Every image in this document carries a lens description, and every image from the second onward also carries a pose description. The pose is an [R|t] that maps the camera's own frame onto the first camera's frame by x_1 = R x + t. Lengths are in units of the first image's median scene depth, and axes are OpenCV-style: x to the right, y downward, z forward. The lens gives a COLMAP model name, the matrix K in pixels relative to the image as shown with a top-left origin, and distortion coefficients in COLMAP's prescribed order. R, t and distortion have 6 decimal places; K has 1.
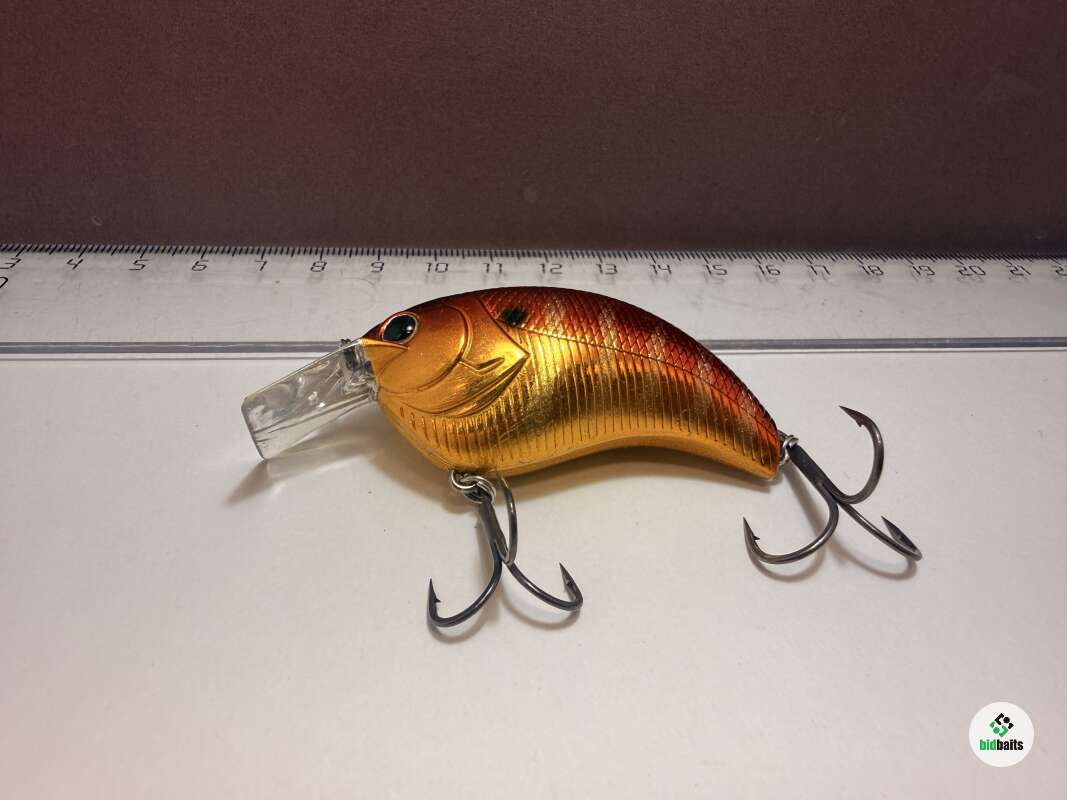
lens RADIAL K [[746.3, 0, 526.7], [0, 746.3, 401.0], [0, 0, 1]] dist [0.008006, -0.004212]
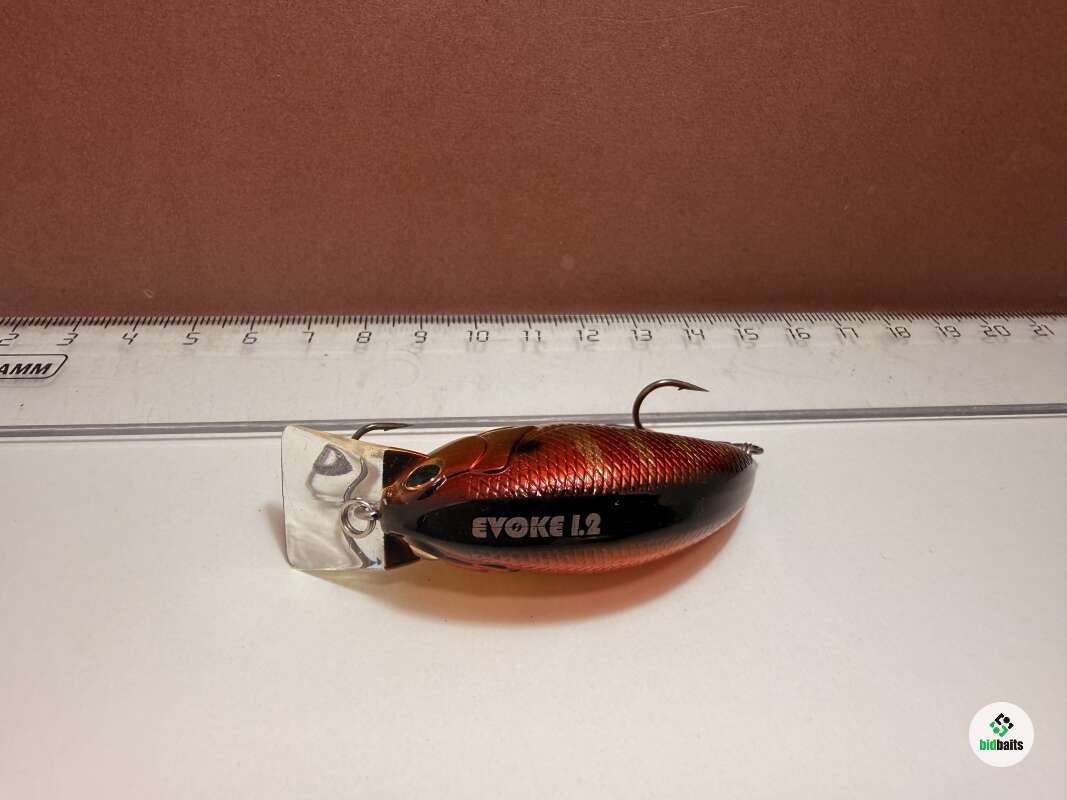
lens RADIAL K [[746.3, 0, 527.2], [0, 746.3, 396.0], [0, 0, 1]] dist [0.008006, -0.004212]
pose [[0.999977, -0.005269, -0.004194, -0.048533], [0.005318, 0.999918, 0.011691, -0.108394], [0.004132, -0.011713, 0.999923, -0.032897]]
